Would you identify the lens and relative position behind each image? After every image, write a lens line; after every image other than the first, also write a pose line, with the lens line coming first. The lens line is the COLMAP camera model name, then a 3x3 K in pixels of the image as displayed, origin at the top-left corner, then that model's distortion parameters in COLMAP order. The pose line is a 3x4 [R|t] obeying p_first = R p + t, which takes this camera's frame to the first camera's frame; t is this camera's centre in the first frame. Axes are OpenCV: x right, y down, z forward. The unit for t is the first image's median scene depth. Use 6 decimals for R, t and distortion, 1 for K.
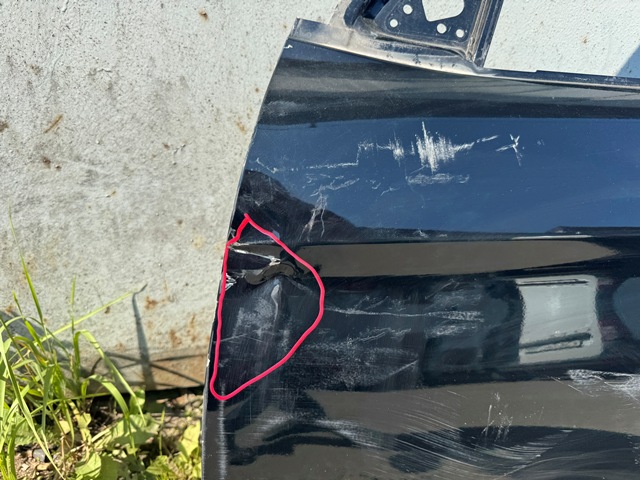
lens RADIAL K [[460.3, 0, 319.0], [0, 460.3, 248.6], [0, 0, 1]] dist [0.076861, -0.154963]
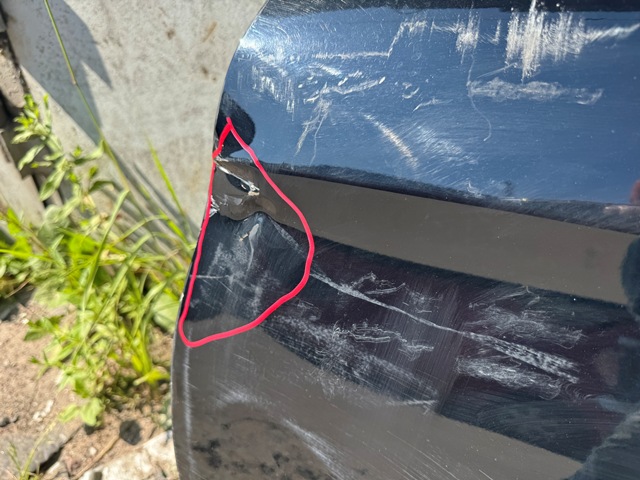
lens RADIAL K [[461.6, 0, 334.5], [0, 461.6, 251.7], [0, 0, 1]] dist [0.034711, -0.129594]
pose [[0.808737, 0.242308, -0.535939, 0.396929], [-0.197751, 0.970171, 0.140223, -0.005023], [0.553930, -0.007421, 0.832530, 0.443271]]
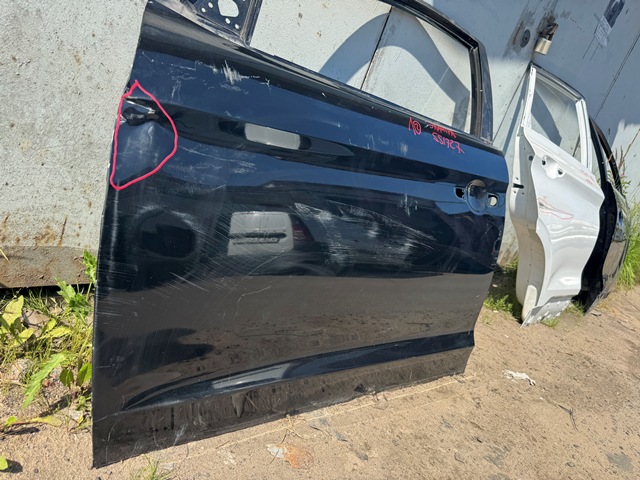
lens RADIAL K [[453.4, 0, 320.0], [0, 453.4, 240.0], [0, 0, 1]] dist [0.032298, -0.041353]
pose [[0.829167, 0.015540, 0.558784, -0.500852], [0.046320, 0.994266, -0.096384, 0.677594], [-0.557078, 0.105802, 0.823693, -0.702591]]
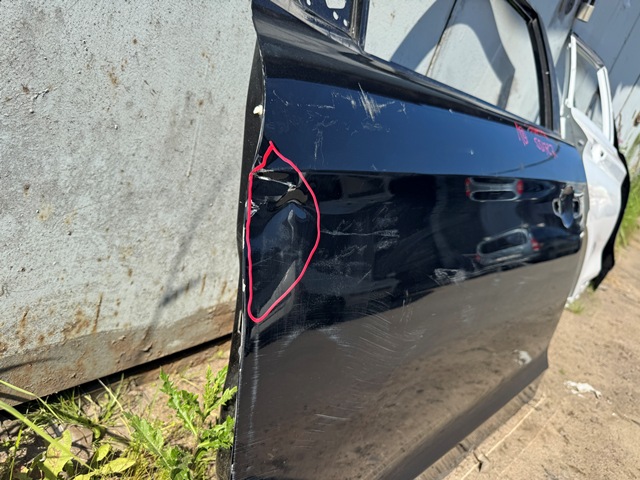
lens RADIAL K [[458.5, 0, 316.8], [0, 458.5, 245.0], [0, 0, 1]] dist [0.035482, -0.058990]
pose [[0.778165, -0.083354, 0.622504, -0.706959], [0.105224, 0.994447, 0.001621, 0.161057], [-0.619183, 0.064241, 0.782615, 0.106502]]
